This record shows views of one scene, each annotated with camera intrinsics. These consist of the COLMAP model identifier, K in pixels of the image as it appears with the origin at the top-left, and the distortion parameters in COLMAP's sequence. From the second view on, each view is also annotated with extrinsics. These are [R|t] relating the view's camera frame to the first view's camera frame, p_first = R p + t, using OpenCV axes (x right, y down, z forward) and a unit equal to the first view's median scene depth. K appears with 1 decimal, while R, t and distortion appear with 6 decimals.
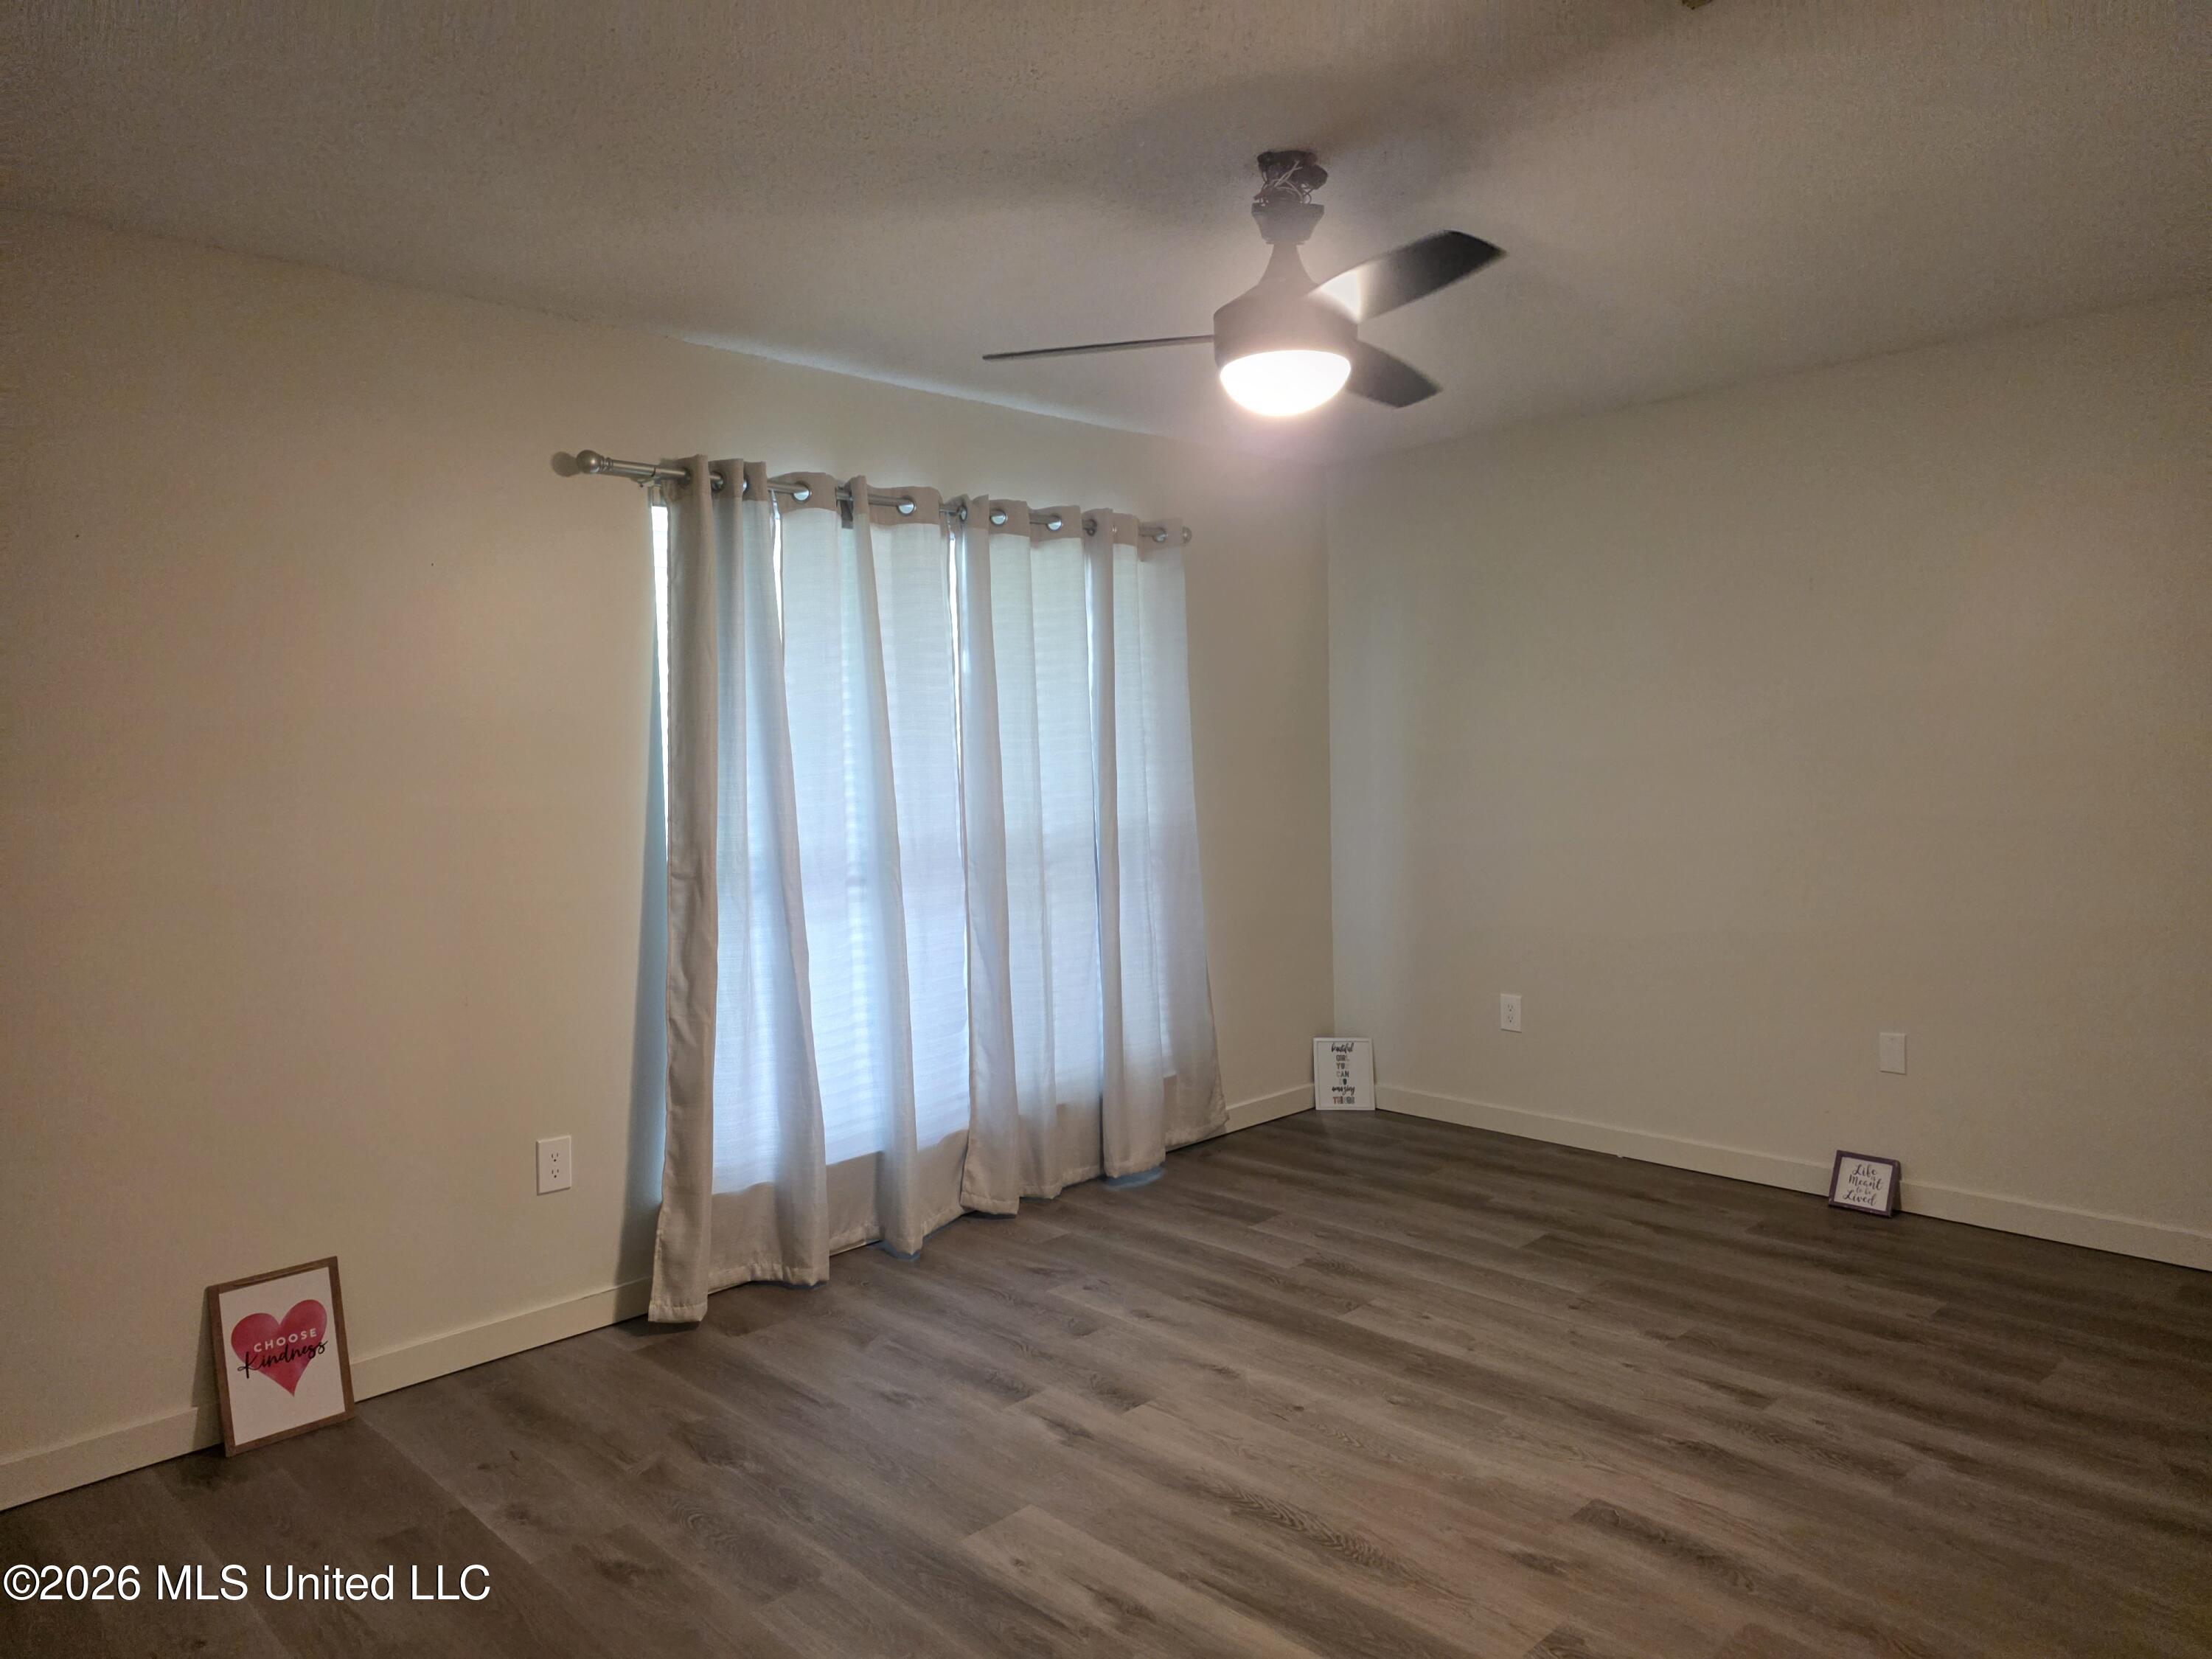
lens RADIAL K [[1508.0, 0, 1106.0], [0, 1508.0, 829.5], [0, 0, 1]] dist [0.170505, -0.241787]
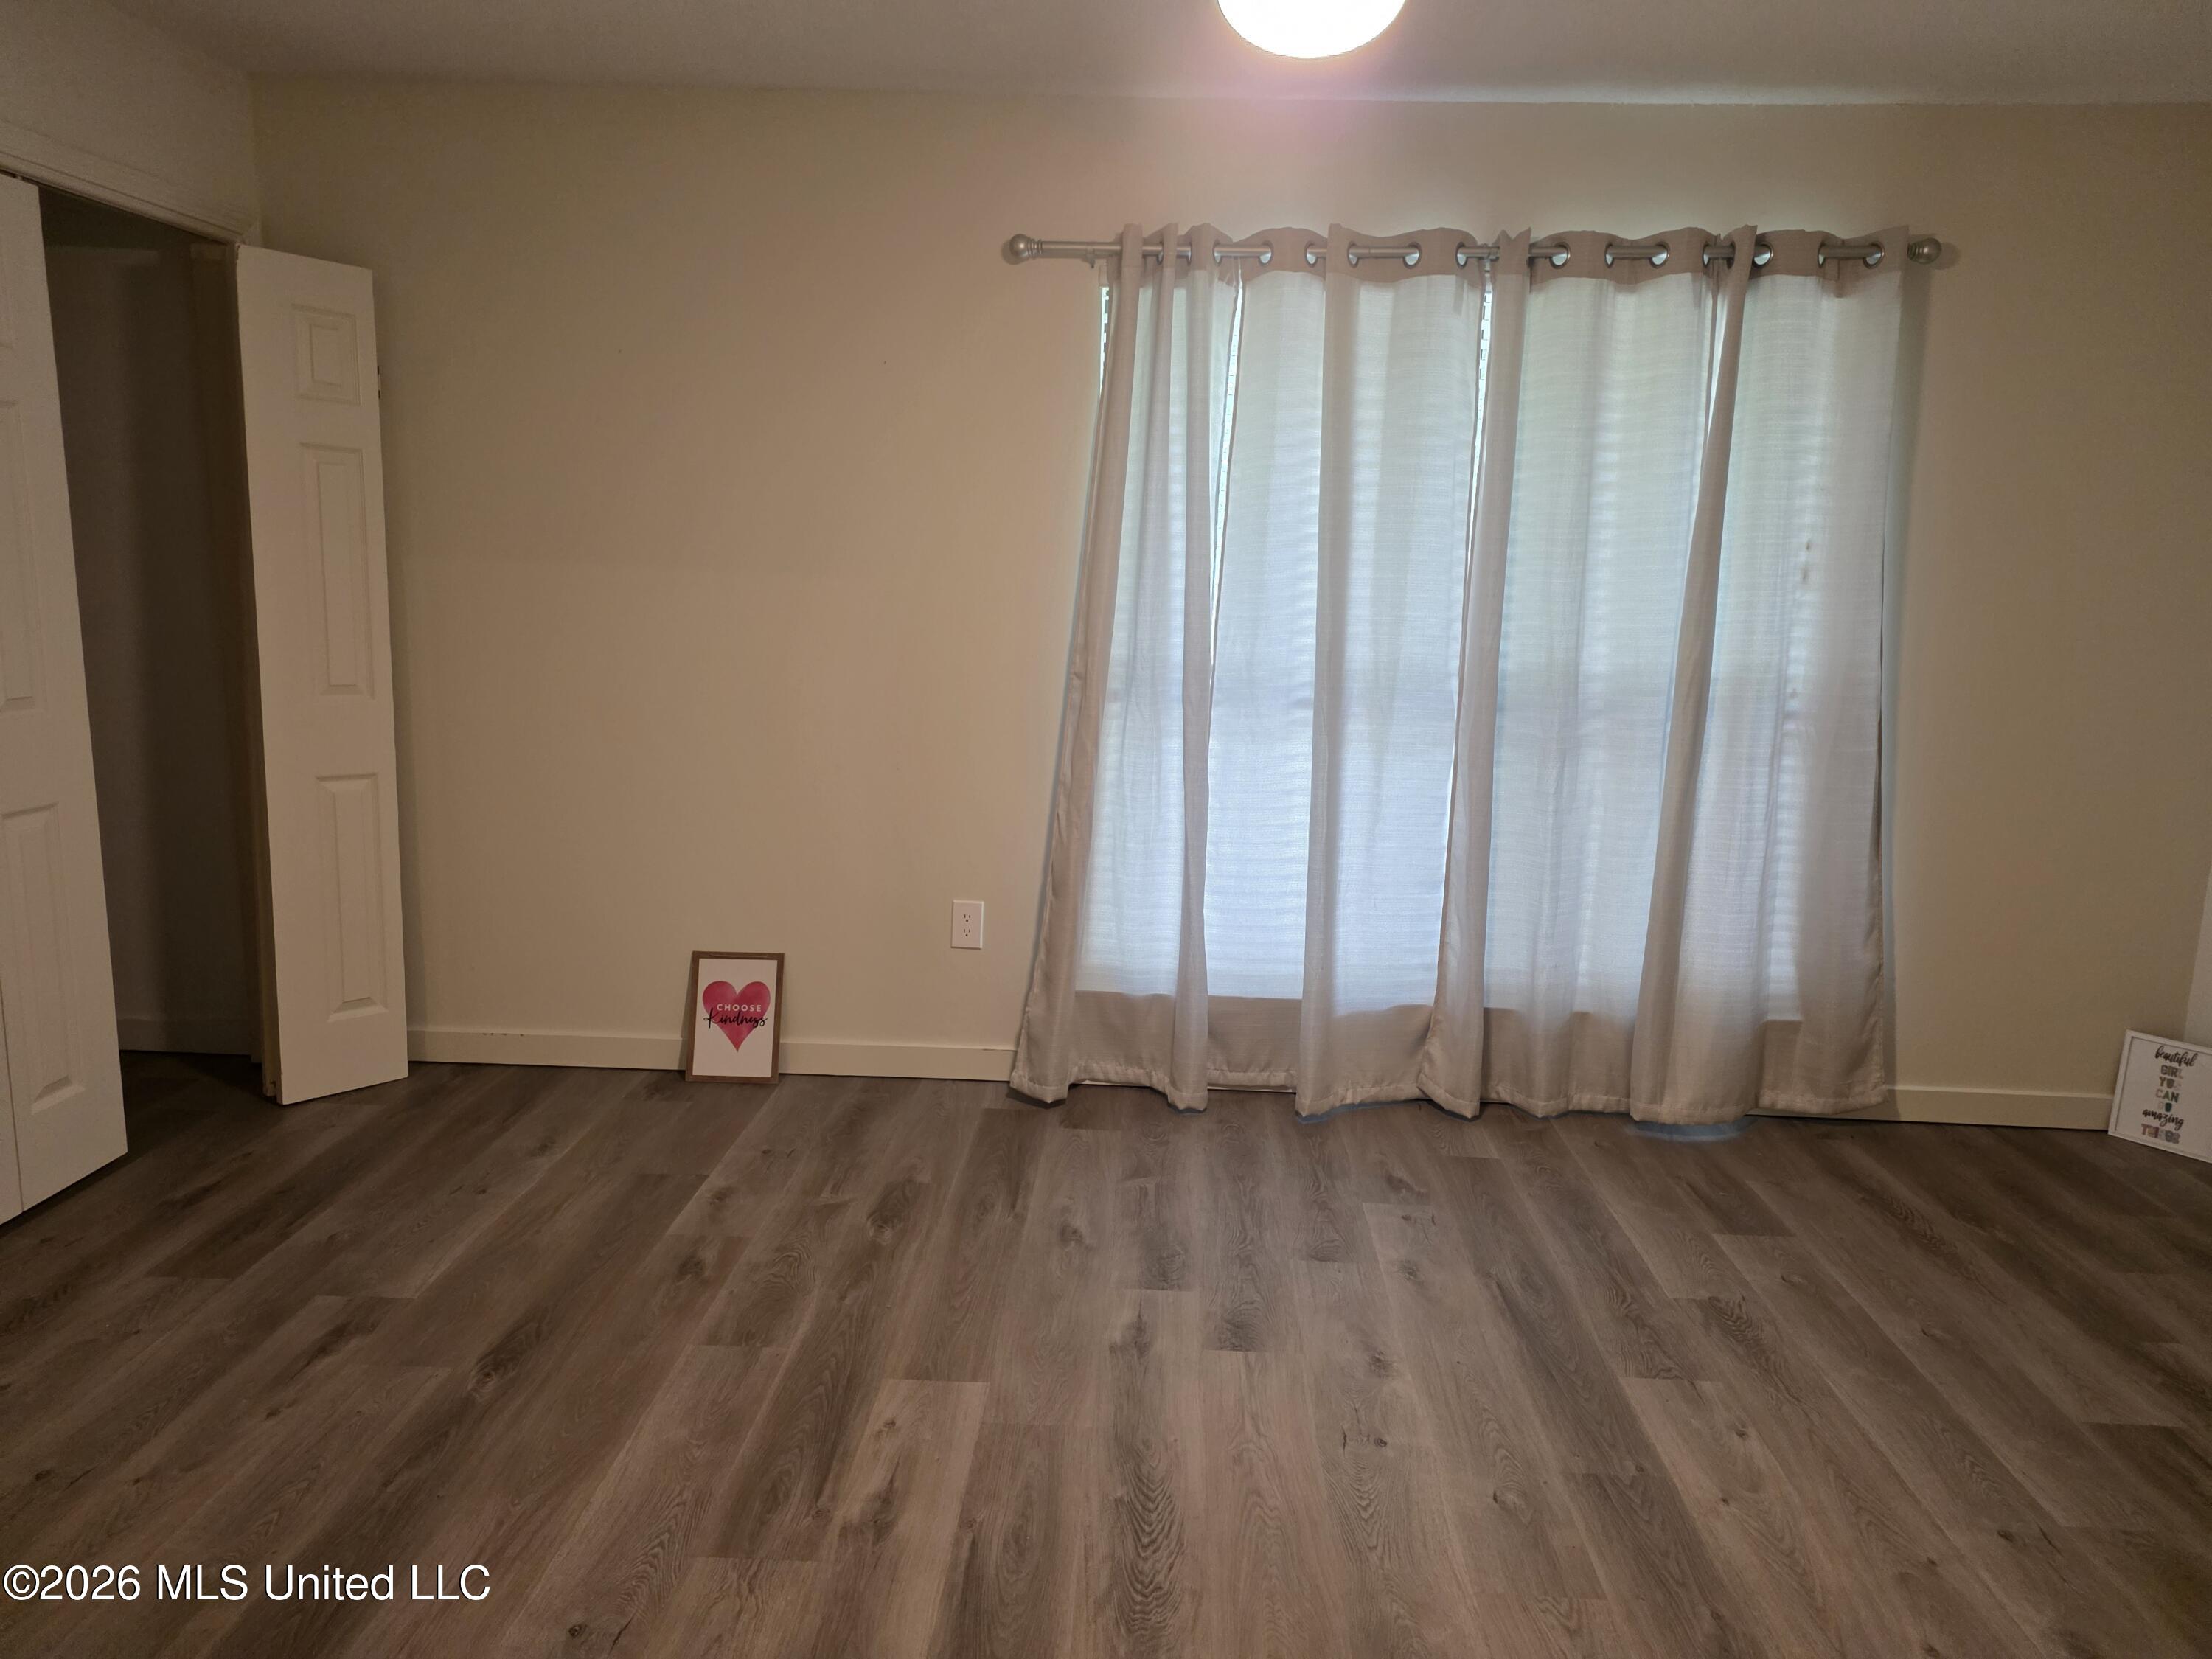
lens RADIAL K [[1484.0, 0, 1106.0], [0, 1484.0, 829.5], [0, 0, 1]] dist [0.052048, -0.003118]
pose [[0.674251, 0.175805, -0.717272, 0.388349], [-0.080287, 0.982945, 0.165450, -0.027766], [0.734125, -0.053967, 0.676866, 0.309624]]
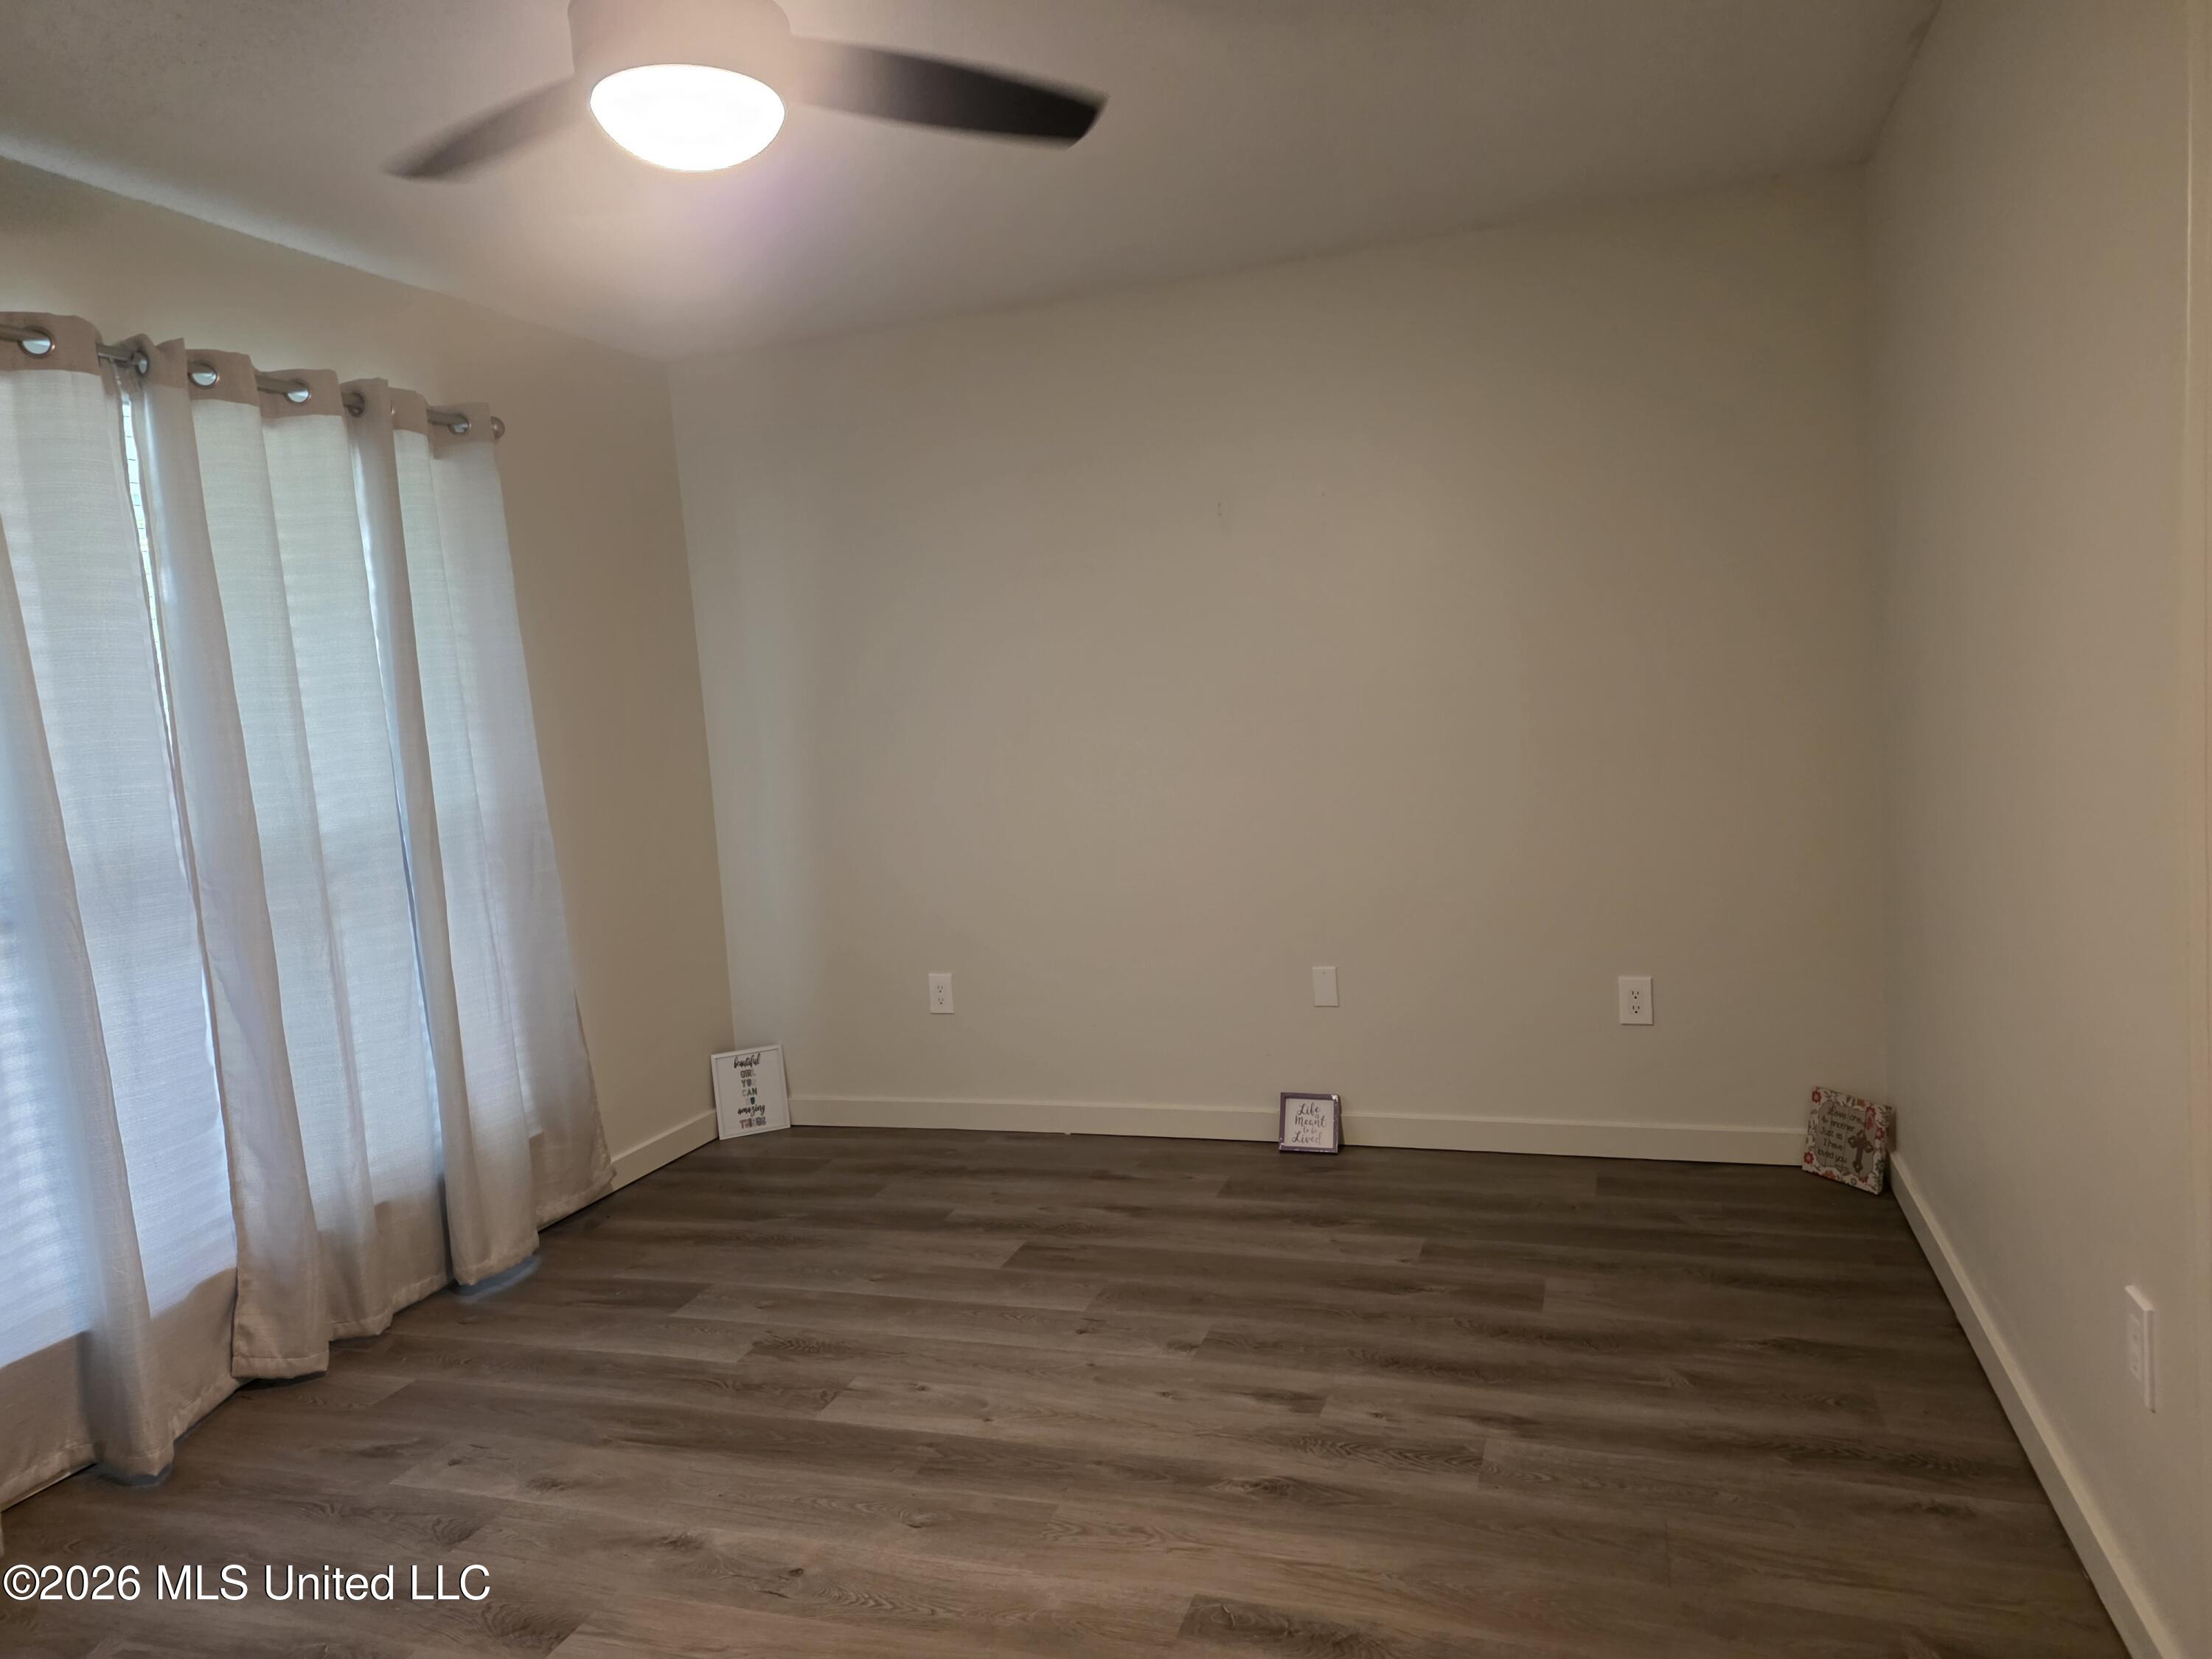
lens RADIAL K [[1502.1, 0, 1141.0], [0, 1502.1, 838.9], [0, 0, 1]] dist [0.043216, -0.034572]
pose [[0.889539, -0.079128, 0.449955, -0.021068], [0.069284, 0.996860, 0.038335, 0.005410], [-0.451576, -0.002926, 0.892228, 0.206407]]
